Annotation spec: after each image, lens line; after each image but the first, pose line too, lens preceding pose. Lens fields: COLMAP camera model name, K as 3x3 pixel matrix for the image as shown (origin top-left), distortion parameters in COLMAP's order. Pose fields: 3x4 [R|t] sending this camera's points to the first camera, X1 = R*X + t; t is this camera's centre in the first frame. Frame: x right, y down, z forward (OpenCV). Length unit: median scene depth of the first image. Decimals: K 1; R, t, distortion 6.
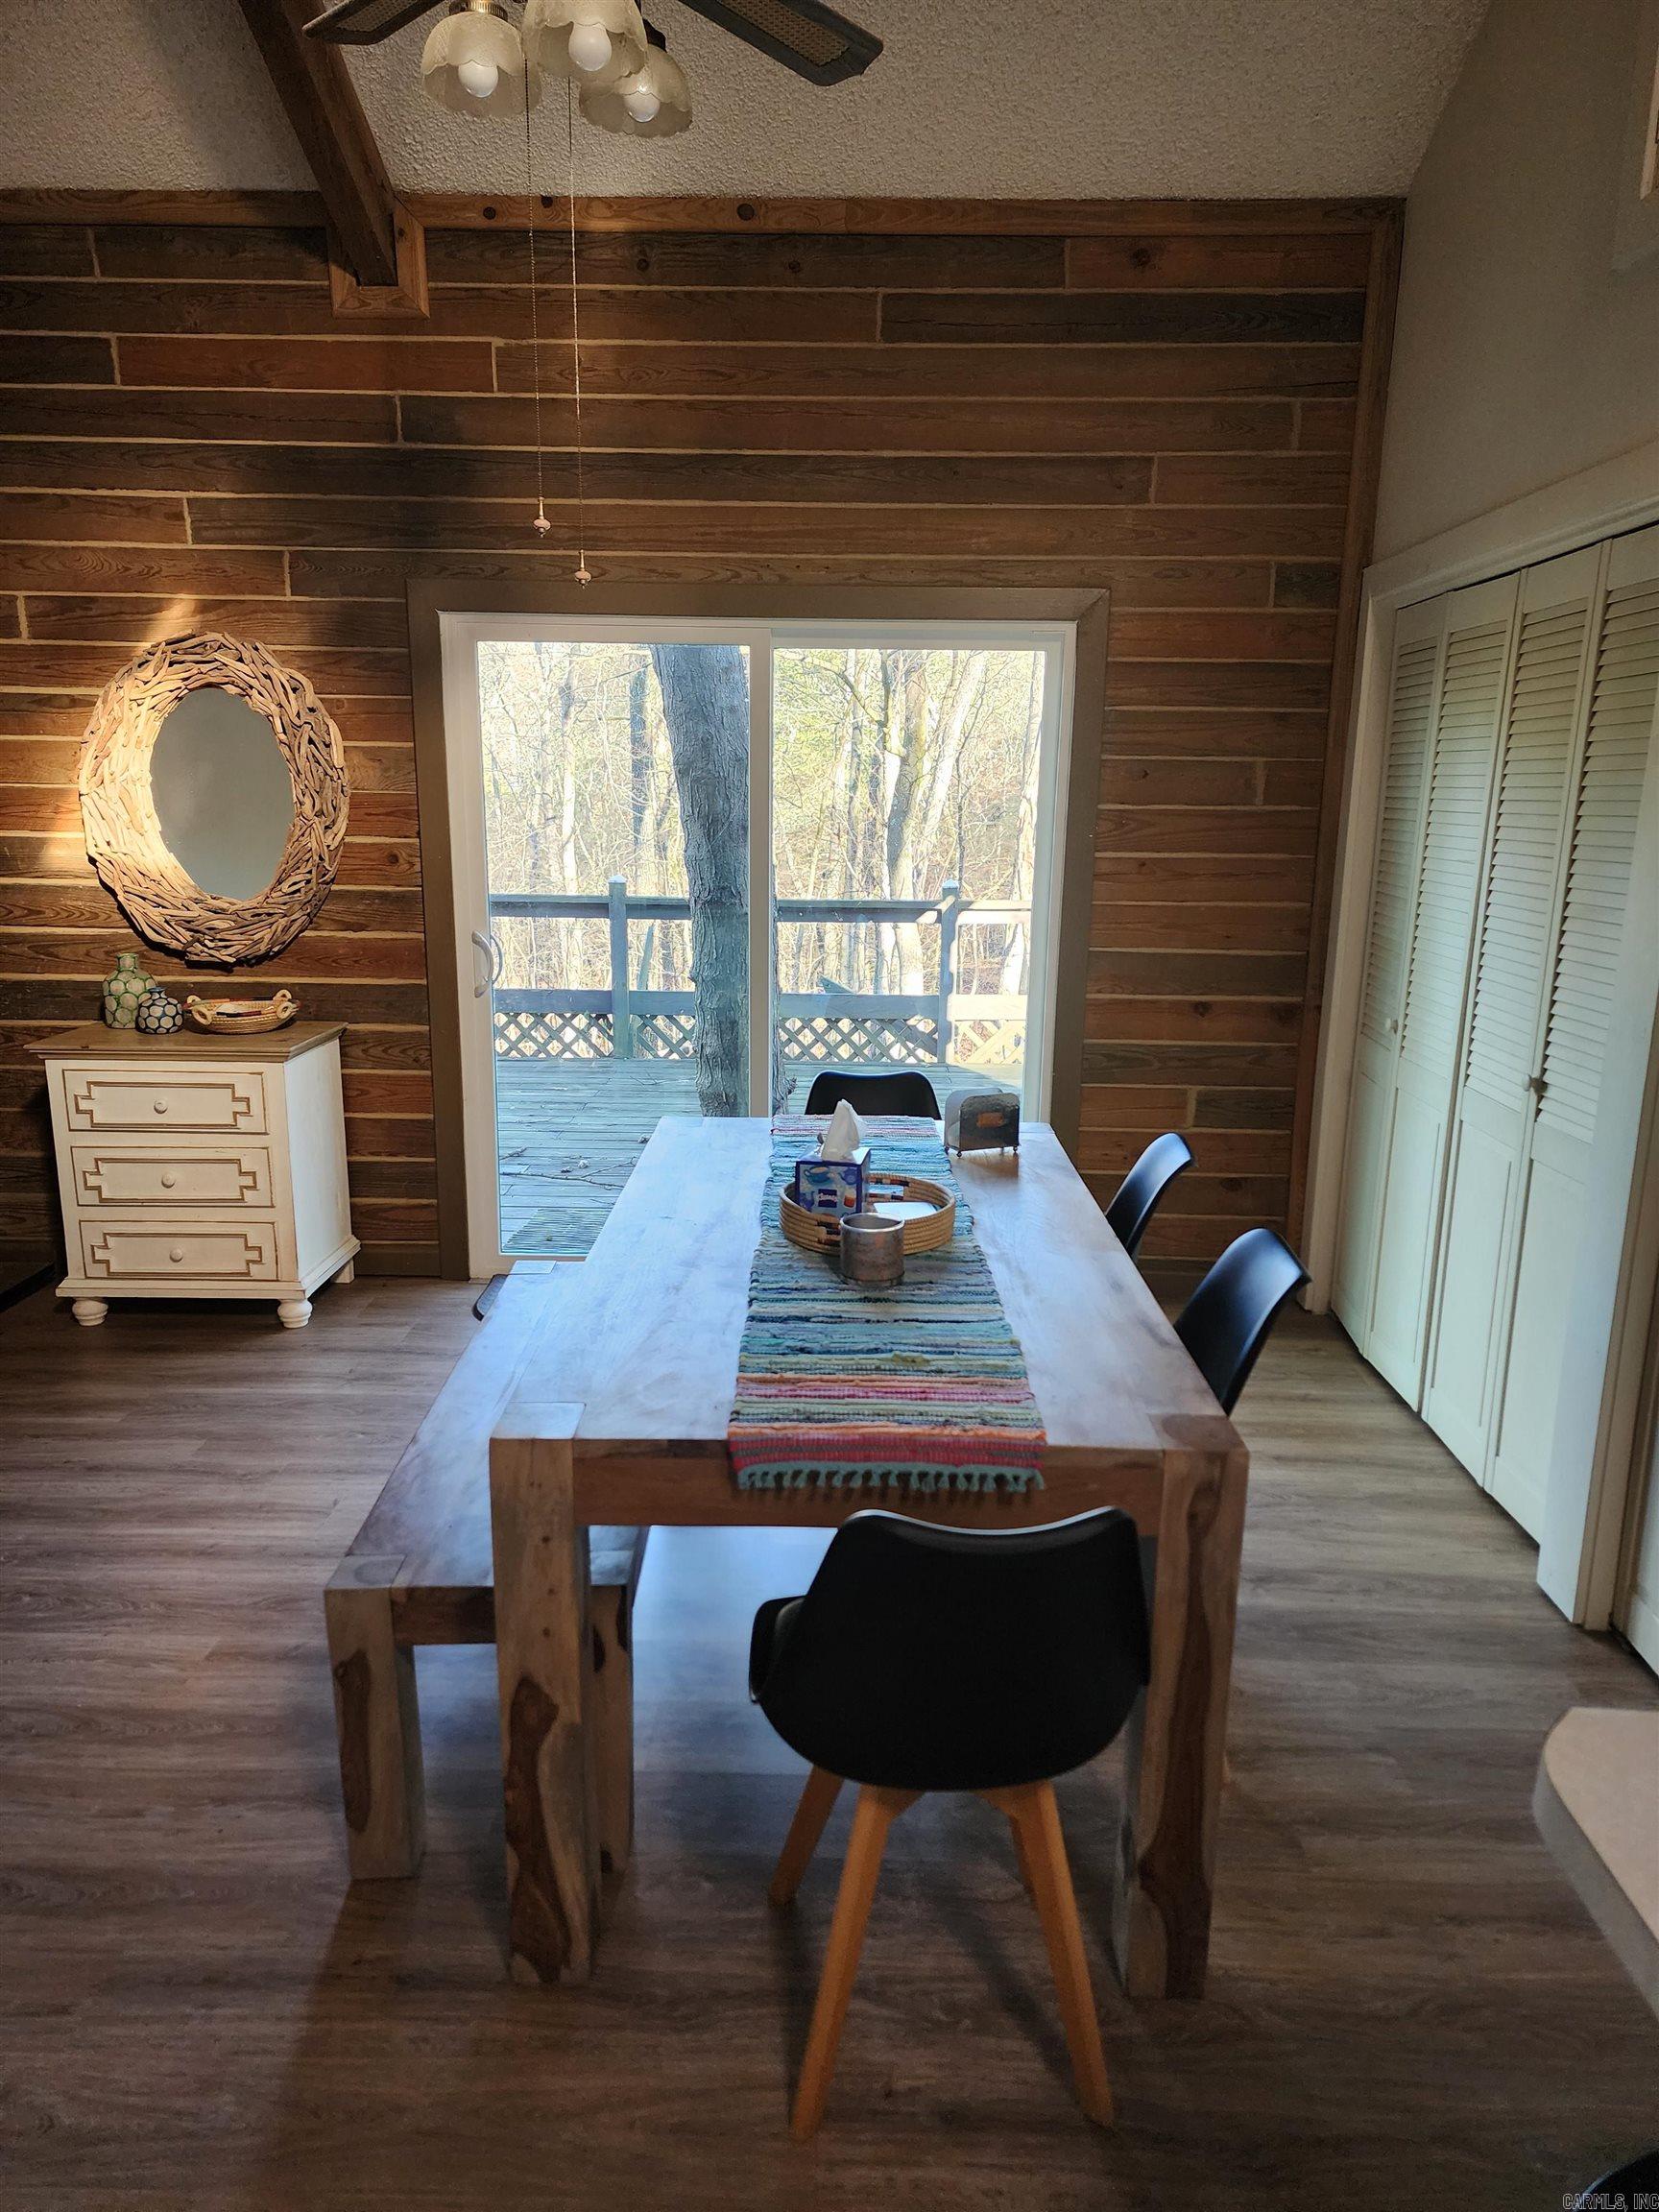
lens RADIAL K [[1473.0, 0, 832.2], [0, 1473.0, 1114.9], [0, 0, 1]] dist [0.053217, -0.030214]
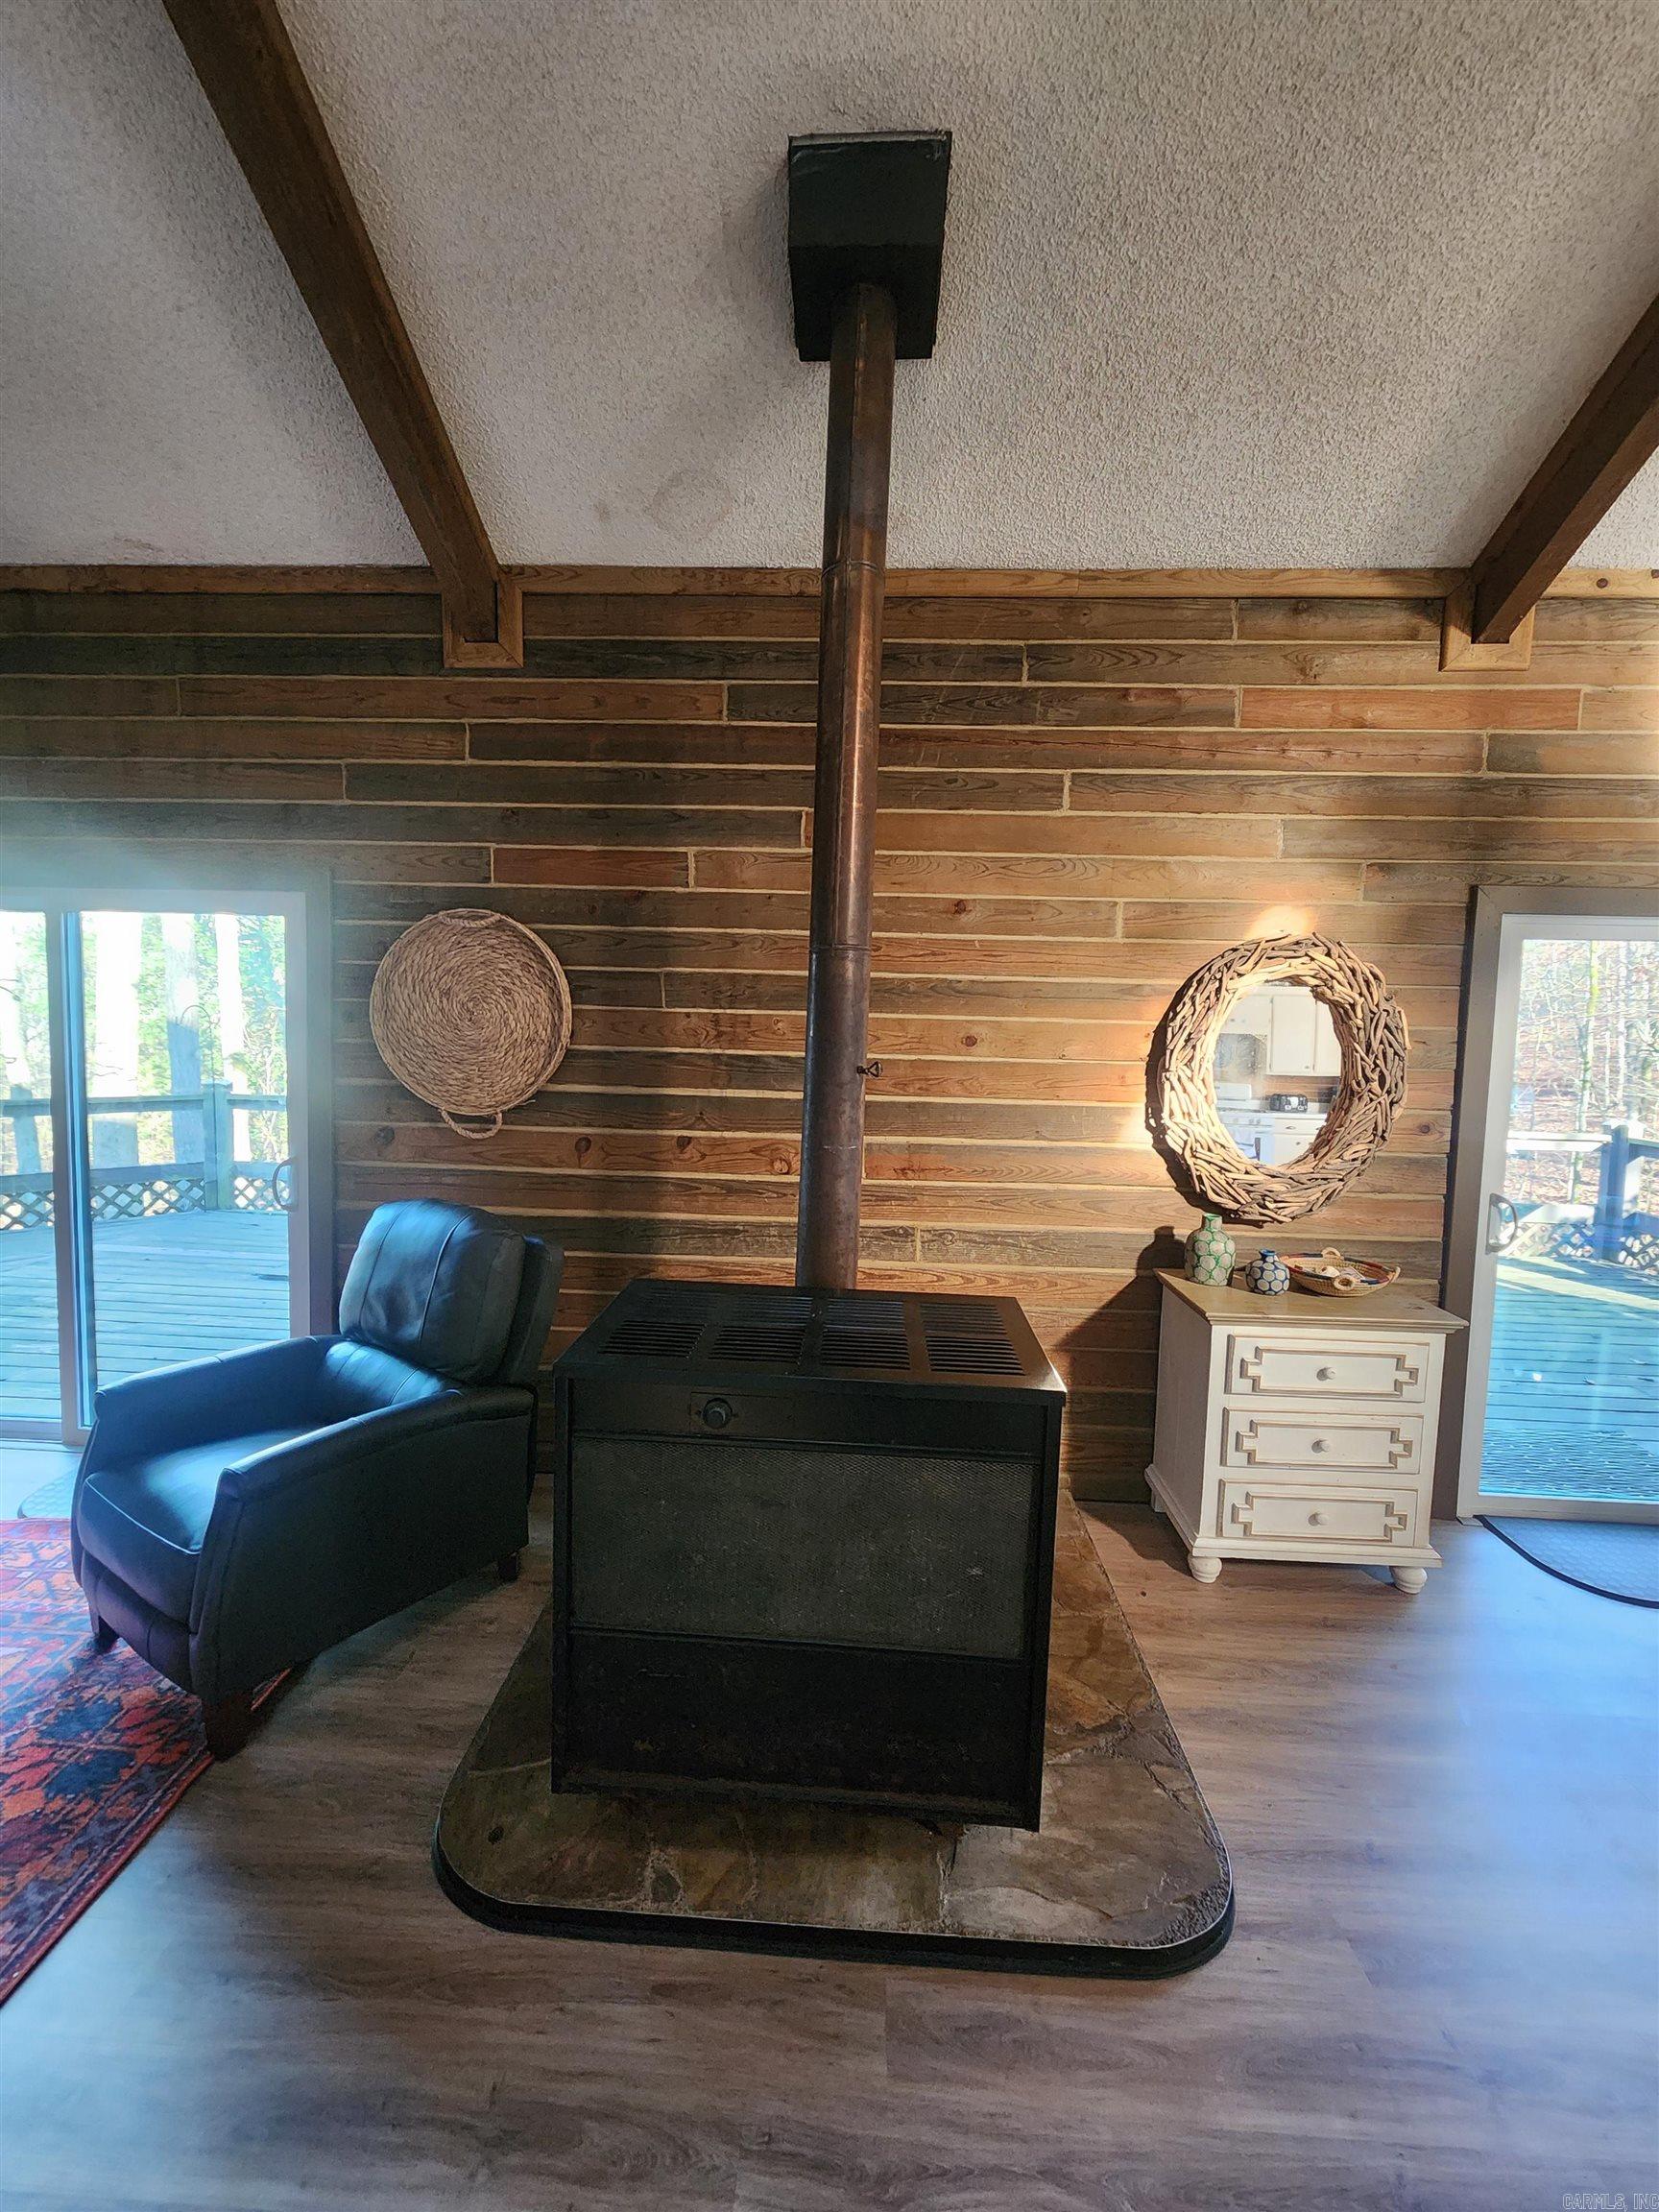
lens RADIAL K [[912.4, 0, 814.7], [0, 912.4, 1098.0], [0, 0, 1]] dist [0.001898, 0.001256]
pose [[0.999552, 0.013559, -0.026698, -0.769697], [-0.017120, 0.990282, -0.138020, -0.098842], [0.024567, 0.138415, 0.990070, 0.328888]]
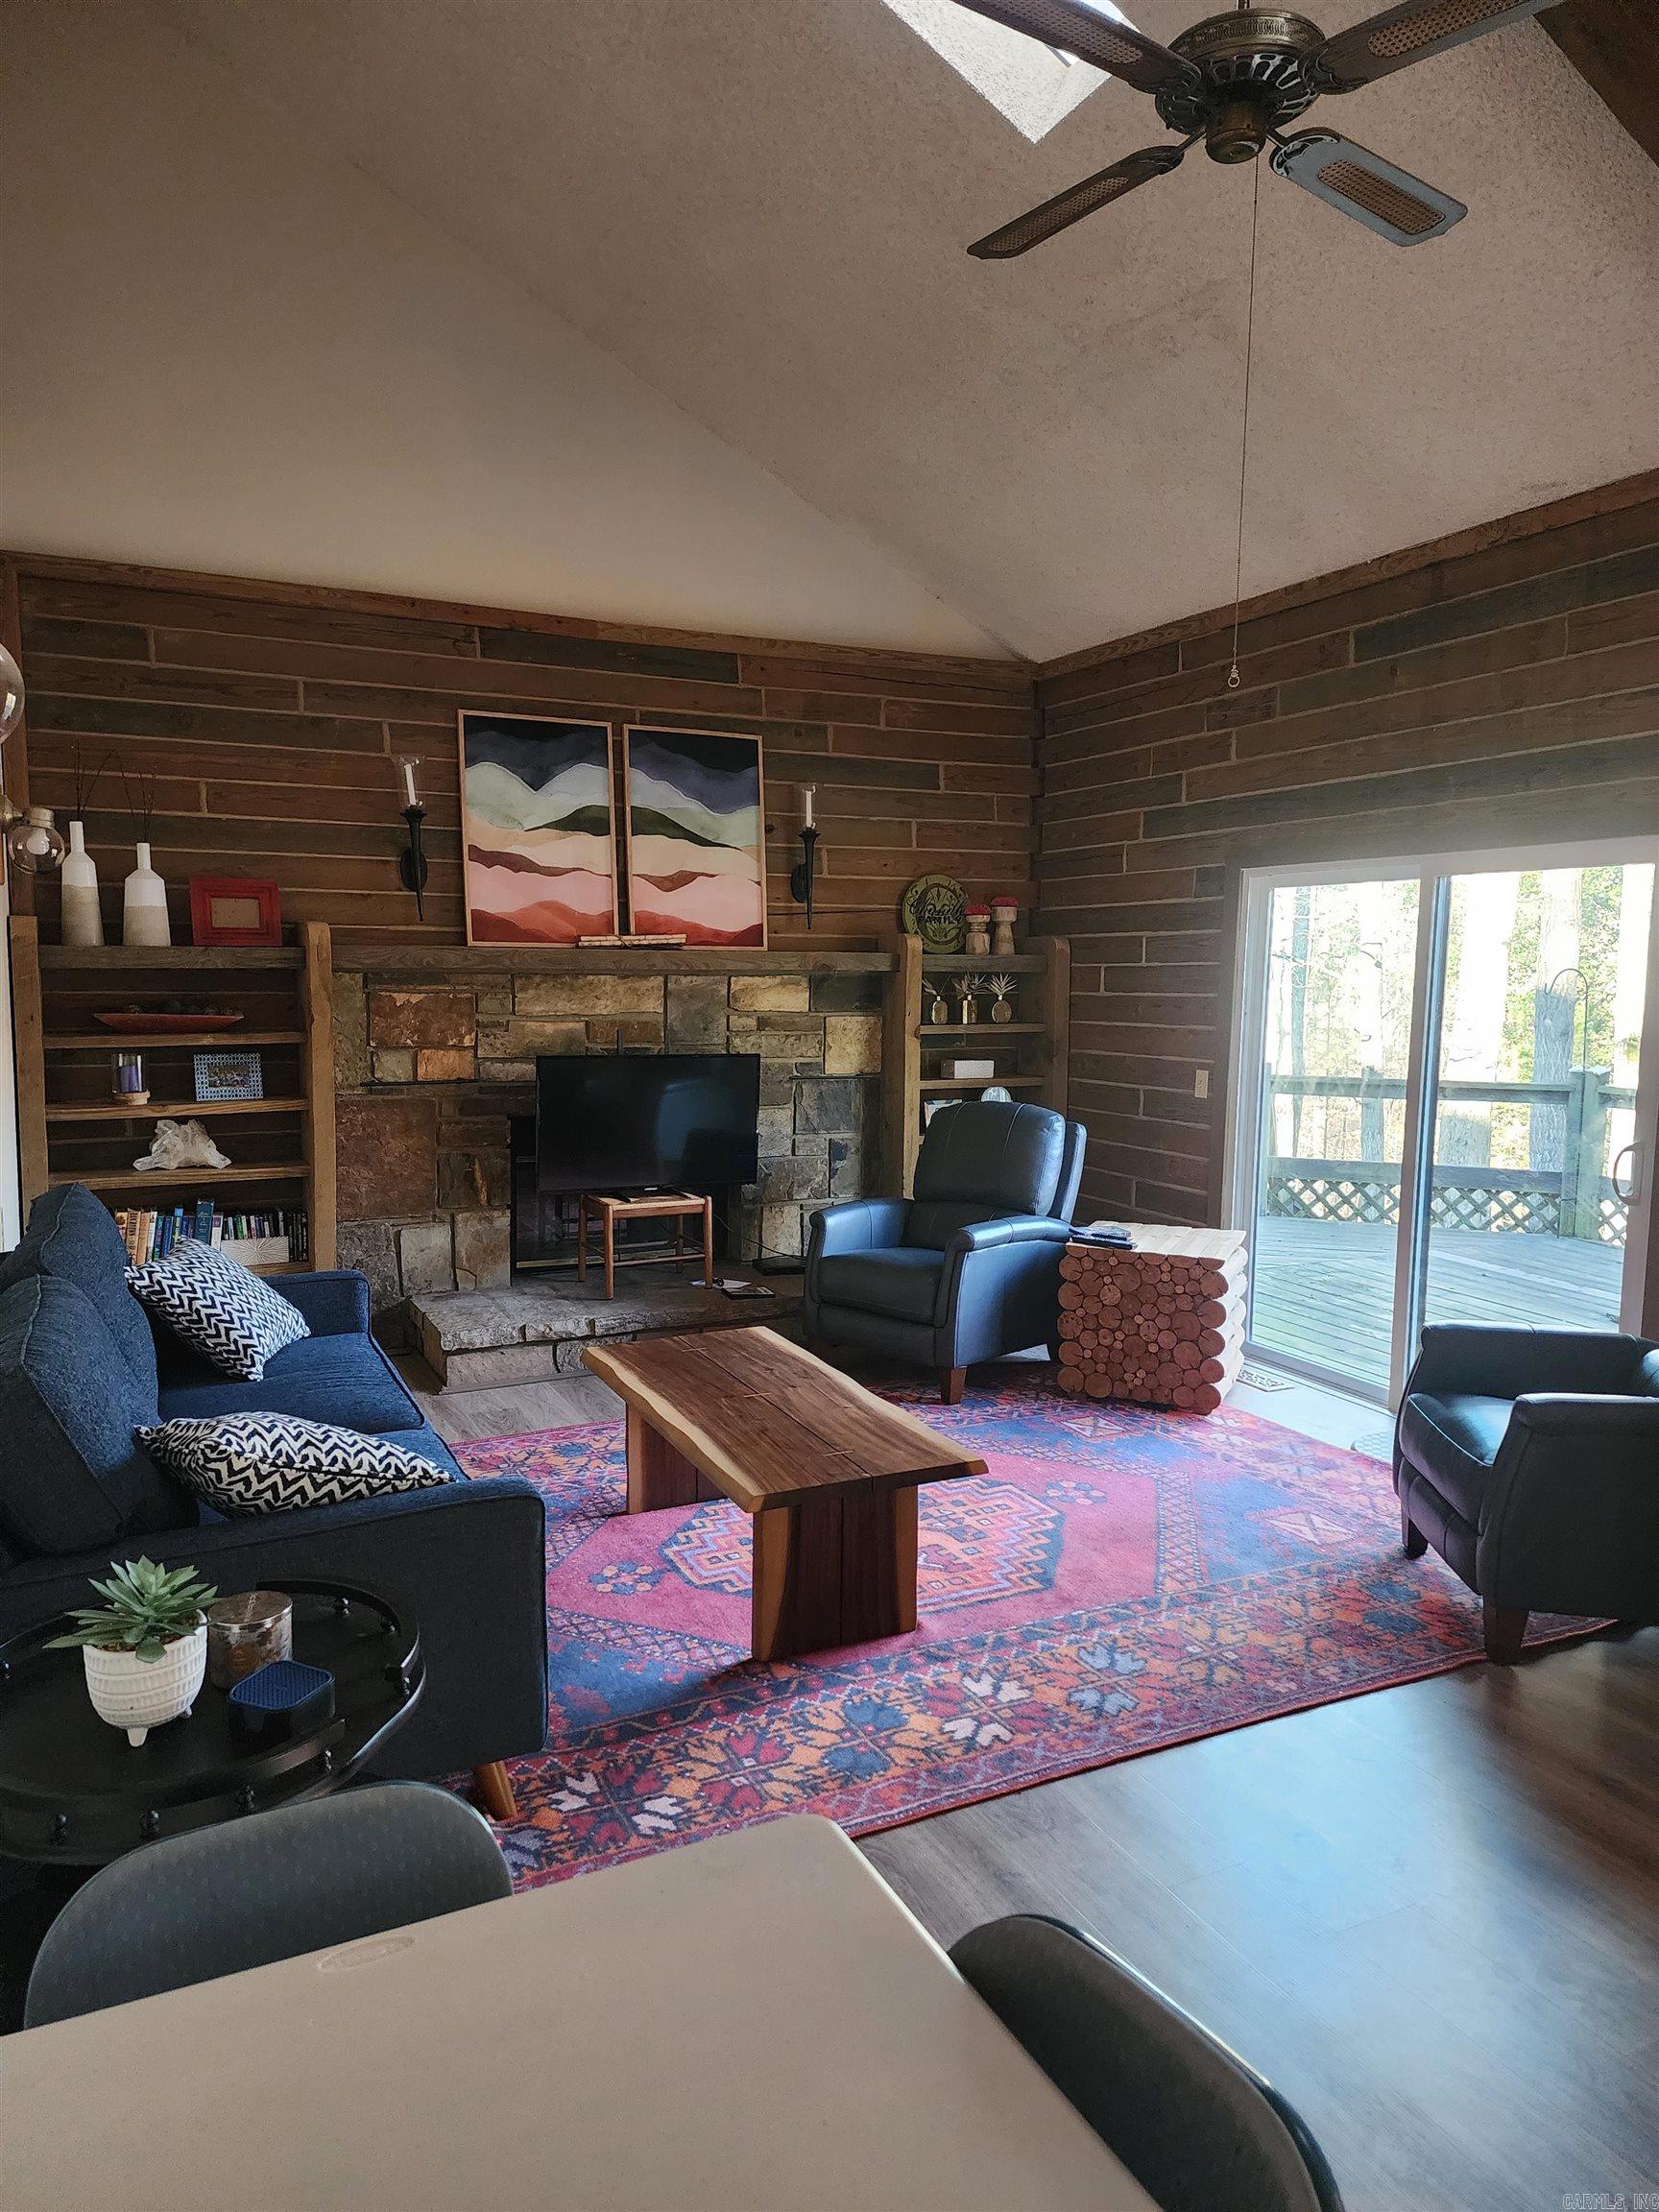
lens RADIAL K [[1473.0, 0, 797.0], [0, 1473.0, 1117.8], [0, 0, 1]] dist [0.053217, -0.030214]
pose [[0.444604, 0.083708, -0.891807, -0.538352], [-0.199803, 0.979806, -0.007642, -0.036761], [0.873159, 0.181584, 0.452351, 0.062816]]
